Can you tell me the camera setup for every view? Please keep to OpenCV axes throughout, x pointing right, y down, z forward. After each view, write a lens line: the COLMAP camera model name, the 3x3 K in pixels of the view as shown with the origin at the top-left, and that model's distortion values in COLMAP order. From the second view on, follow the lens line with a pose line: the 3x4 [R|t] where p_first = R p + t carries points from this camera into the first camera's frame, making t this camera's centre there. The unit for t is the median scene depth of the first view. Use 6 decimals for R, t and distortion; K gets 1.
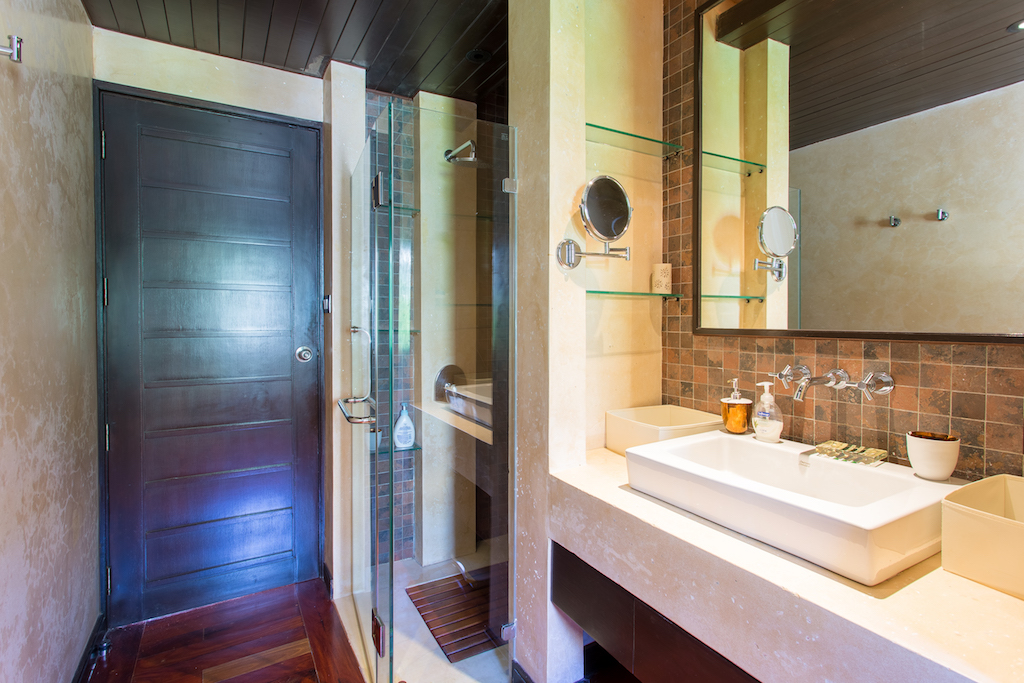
lens RADIAL K [[503.7, 0, 509.2], [0, 503.7, 340.2], [0, 0, 1]] dist [-0.000331, -0.000136]
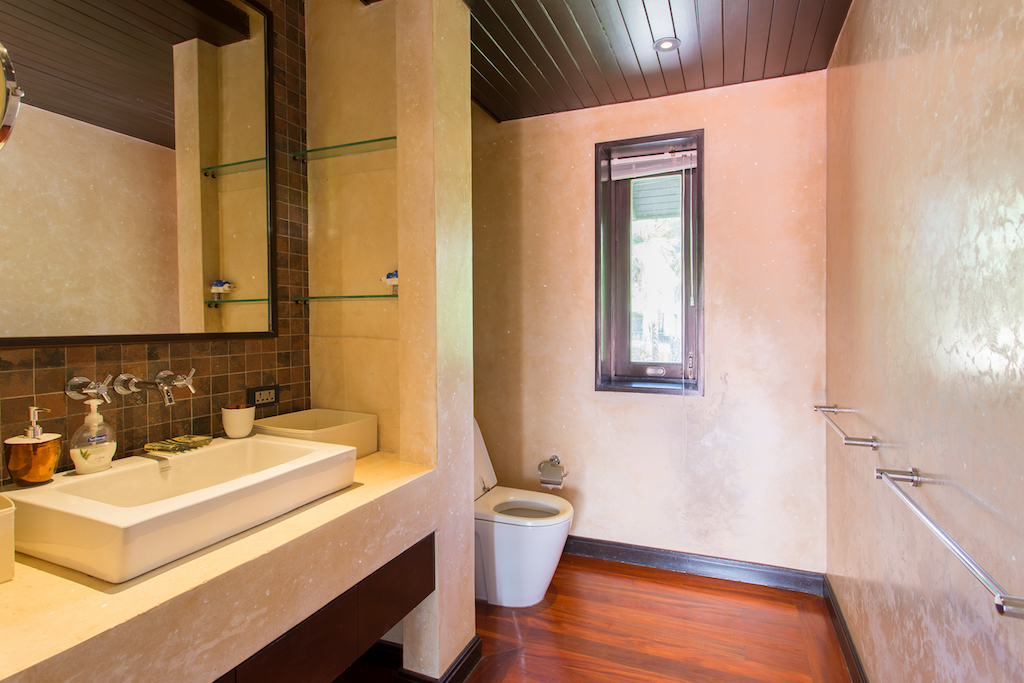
lens RADIAL K [[503.7, 0, 511.3], [0, 503.7, 332.5], [0, 0, 1]] dist [-0.000331, -0.000136]
pose [[-0.600390, -0.015634, 0.799554, -0.615885], [0.035372, 0.998311, 0.046082, -0.044740], [-0.798924, 0.055949, -0.598823, 1.043571]]
